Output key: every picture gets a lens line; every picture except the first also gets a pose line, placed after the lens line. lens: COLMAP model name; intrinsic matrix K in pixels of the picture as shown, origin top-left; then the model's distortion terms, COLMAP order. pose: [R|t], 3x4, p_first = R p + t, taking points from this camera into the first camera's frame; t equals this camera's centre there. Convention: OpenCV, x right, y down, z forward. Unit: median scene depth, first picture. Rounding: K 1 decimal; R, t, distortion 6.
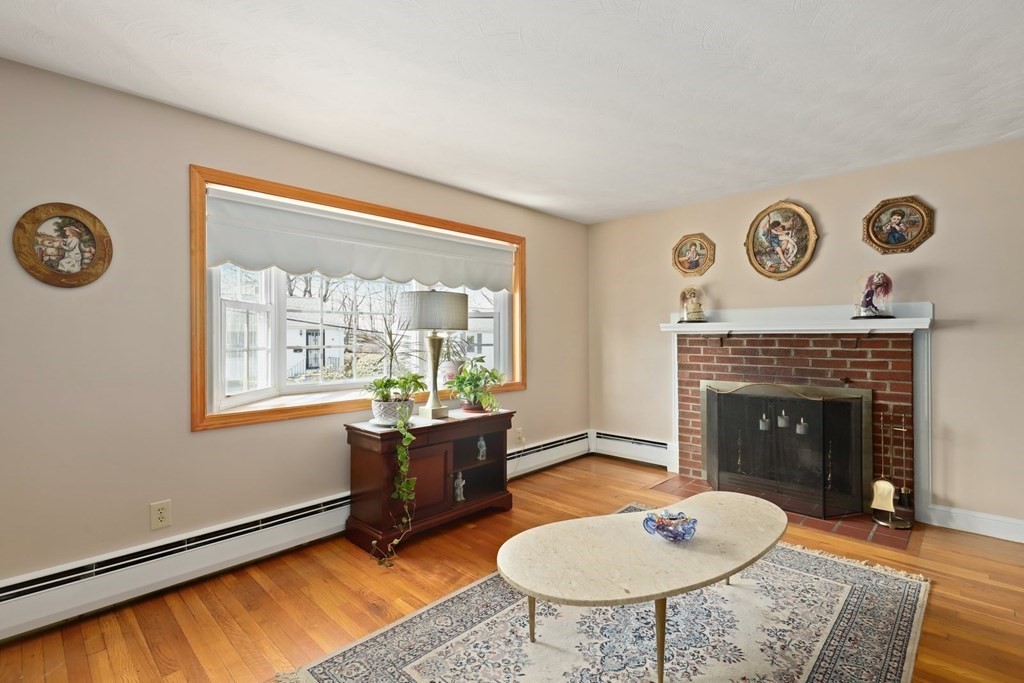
lens RADIAL K [[486.1, 0, 519.3], [0, 486.1, 338.7], [0, 0, 1]] dist [0.005082, -0.000836]
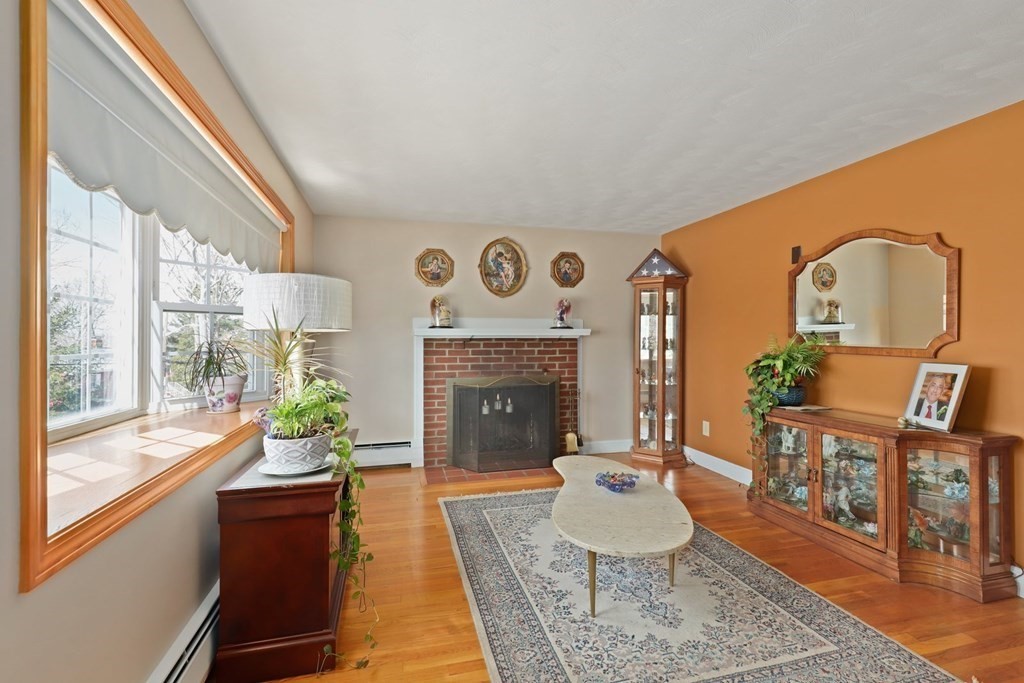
lens RADIAL K [[463.5, 0, 518.9], [0, 463.5, 338.4], [0, 0, 1]] dist [0.009131, -0.003584]
pose [[0.513819, 0.003707, 0.857891, -0.515880], [0.005308, 0.999958, -0.007500, -0.000090], [-0.857882, 0.008407, 0.513777, 0.321512]]
